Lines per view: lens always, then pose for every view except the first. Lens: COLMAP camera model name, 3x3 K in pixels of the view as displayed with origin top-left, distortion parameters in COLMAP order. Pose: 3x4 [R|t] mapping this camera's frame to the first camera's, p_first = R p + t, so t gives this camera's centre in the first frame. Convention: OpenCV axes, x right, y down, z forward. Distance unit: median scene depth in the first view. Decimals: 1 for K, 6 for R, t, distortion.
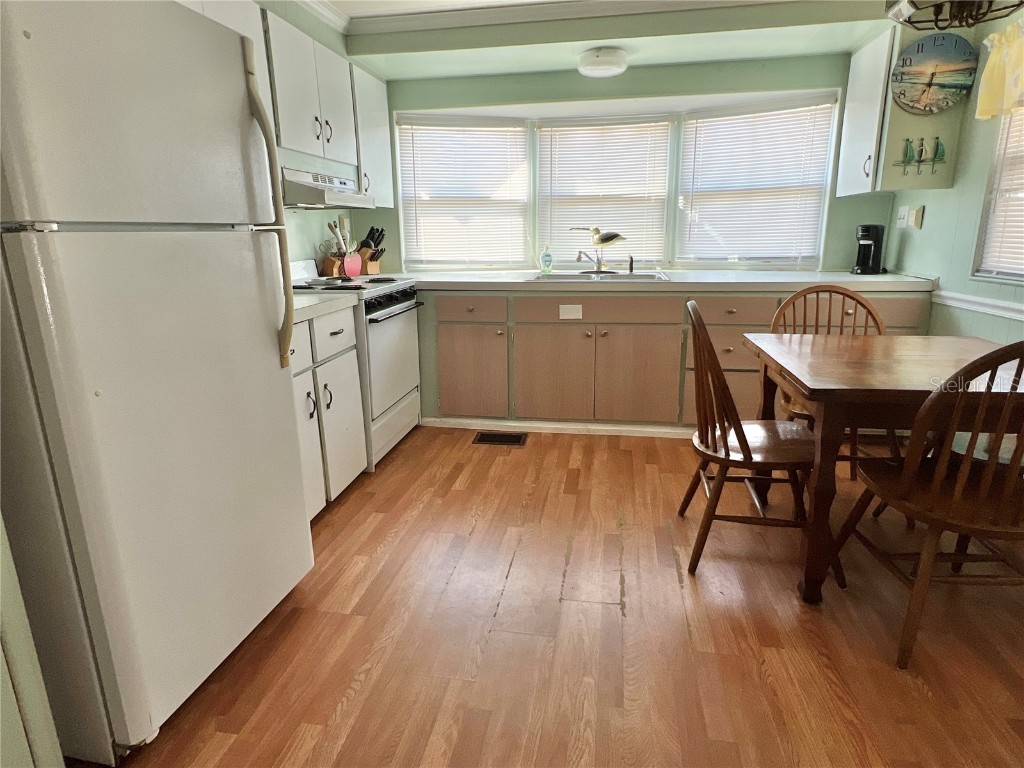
lens RADIAL K [[602.1, 0, 501.7], [0, 602.1, 382.3], [0, 0, 1]] dist [-0.000588, -0.002225]
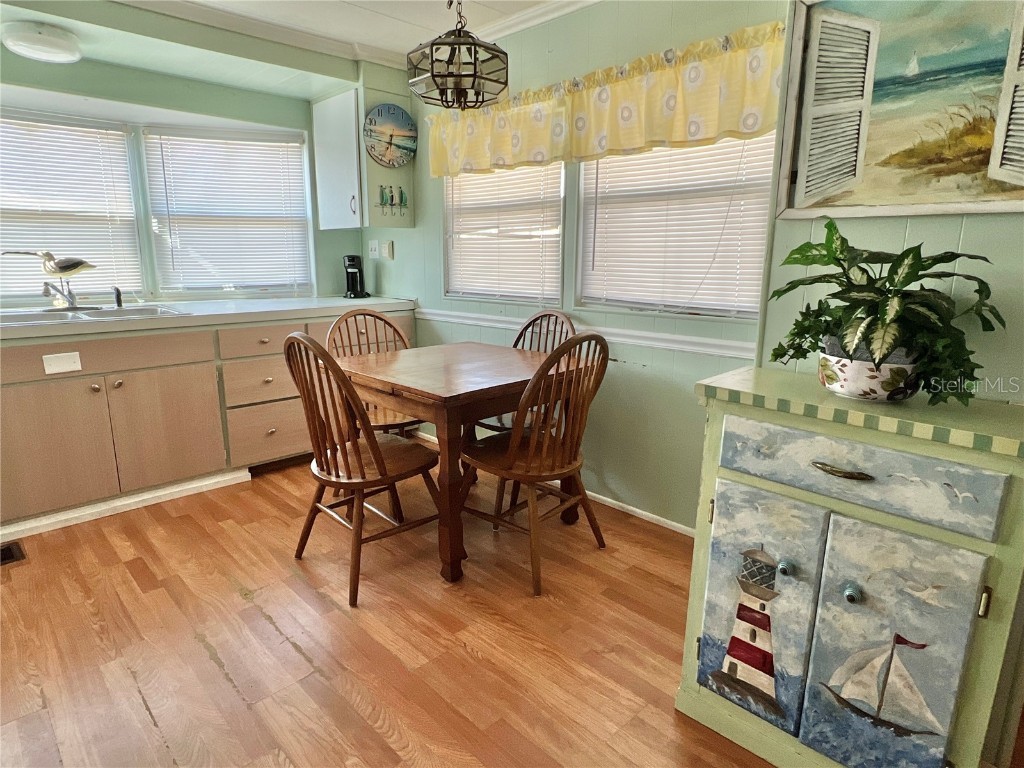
lens RADIAL K [[602.1, 0, 518.8], [0, 602.1, 378.0], [0, 0, 1]] dist [-0.000588, -0.002225]
pose [[0.570611, -0.146380, 0.808070, -0.166339], [0.185918, 0.981464, 0.046506, -0.026424], [-0.799899, 0.123698, 0.587249, 0.101062]]
